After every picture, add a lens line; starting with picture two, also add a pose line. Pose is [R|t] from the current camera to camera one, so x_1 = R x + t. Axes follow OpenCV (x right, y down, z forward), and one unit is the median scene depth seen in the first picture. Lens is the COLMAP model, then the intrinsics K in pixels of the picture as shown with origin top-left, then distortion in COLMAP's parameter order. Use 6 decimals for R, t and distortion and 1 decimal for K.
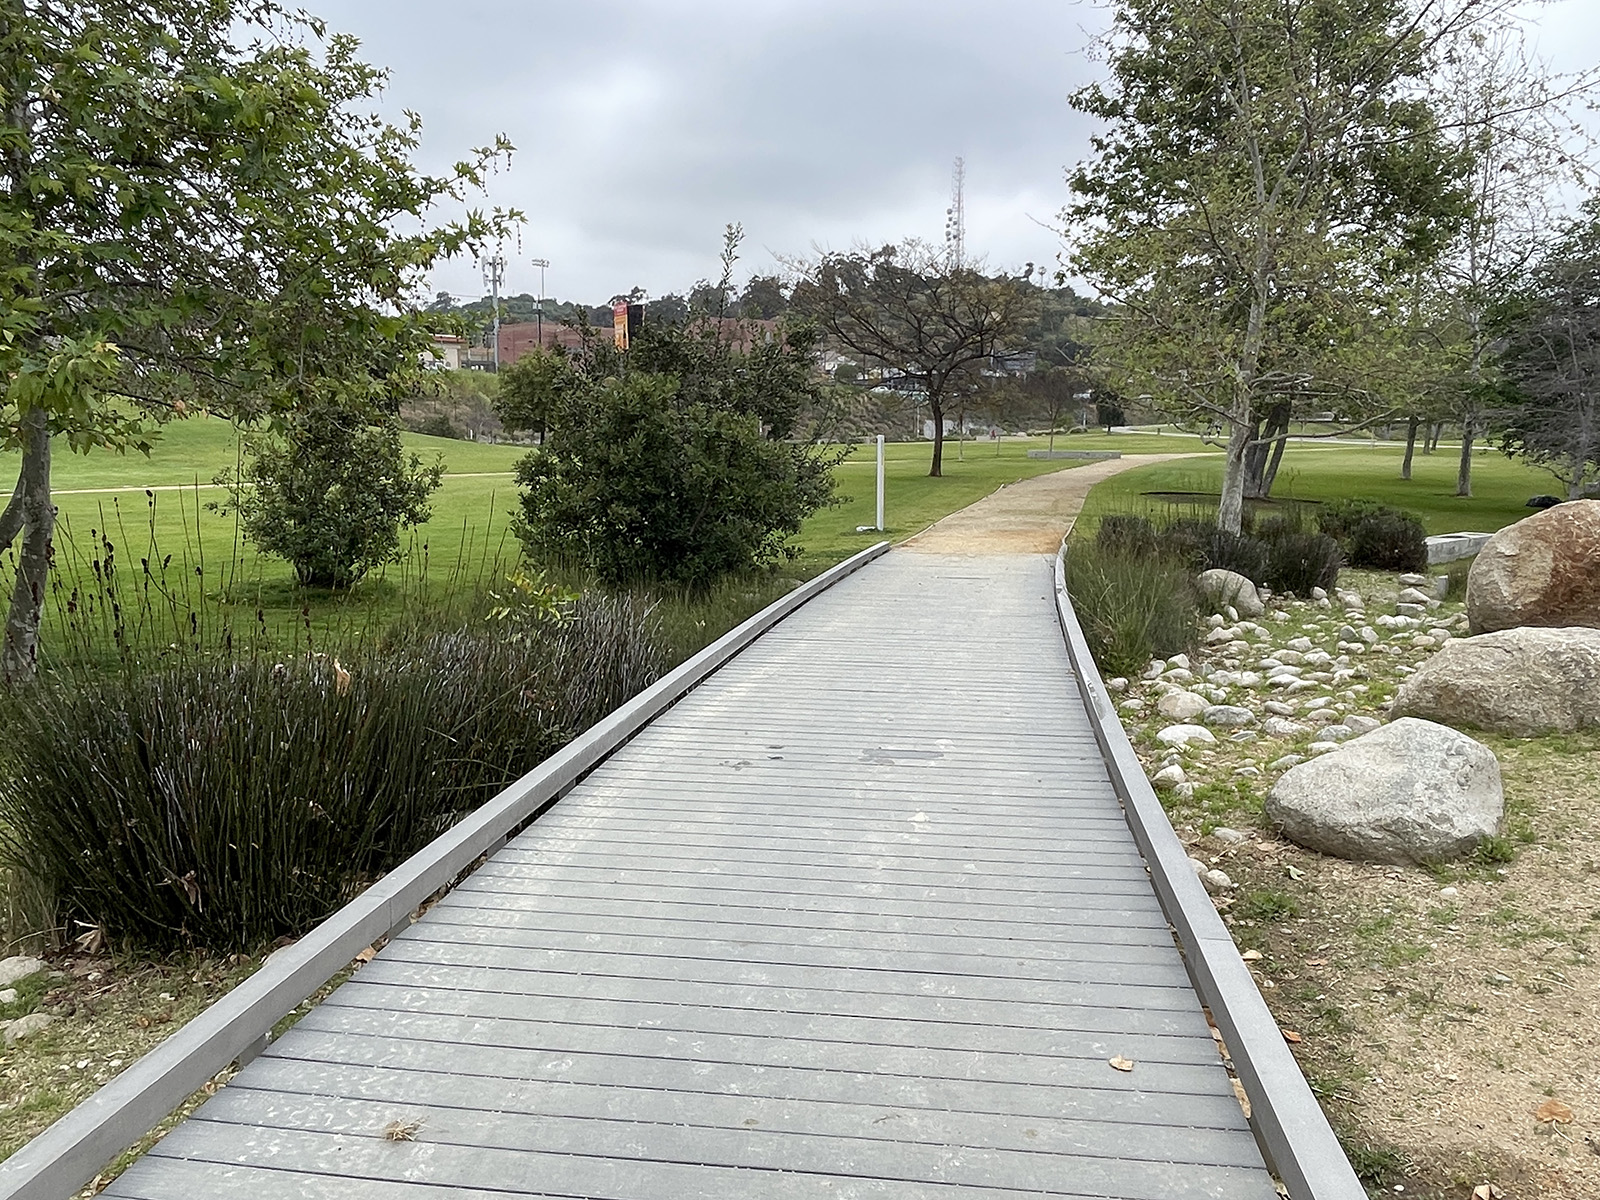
lens RADIAL K [[1177.2, 0, 778.1], [0, 1177.2, 599.7], [0, 0, 1]] dist [0.034163, -0.066498]
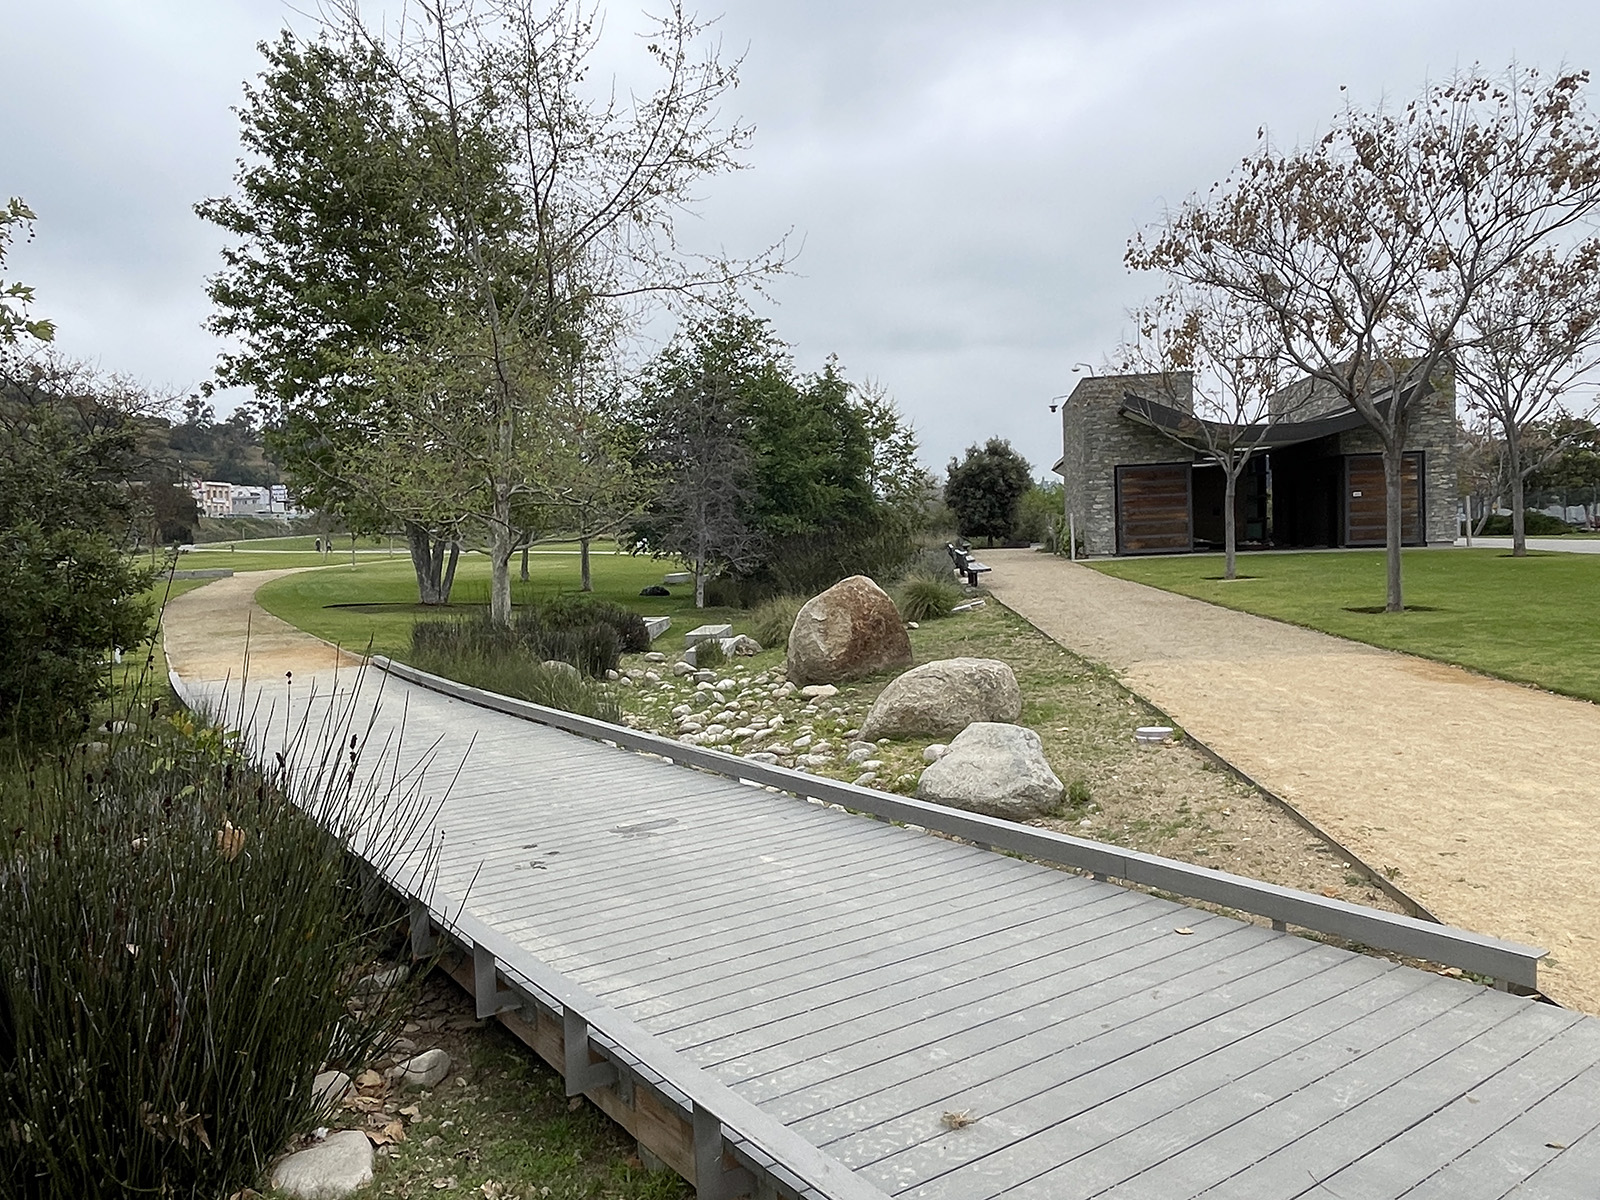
lens RADIAL K [[1177.2, 0, 778.1], [0, 1177.2, 599.7], [0, 0, 1]] dist [0.034163, -0.066498]
pose [[0.740693, -0.065404, 0.668653, -0.623003], [0.129085, 0.990561, -0.046100, -0.012608], [-0.659327, 0.120459, 0.742144, 0.102561]]
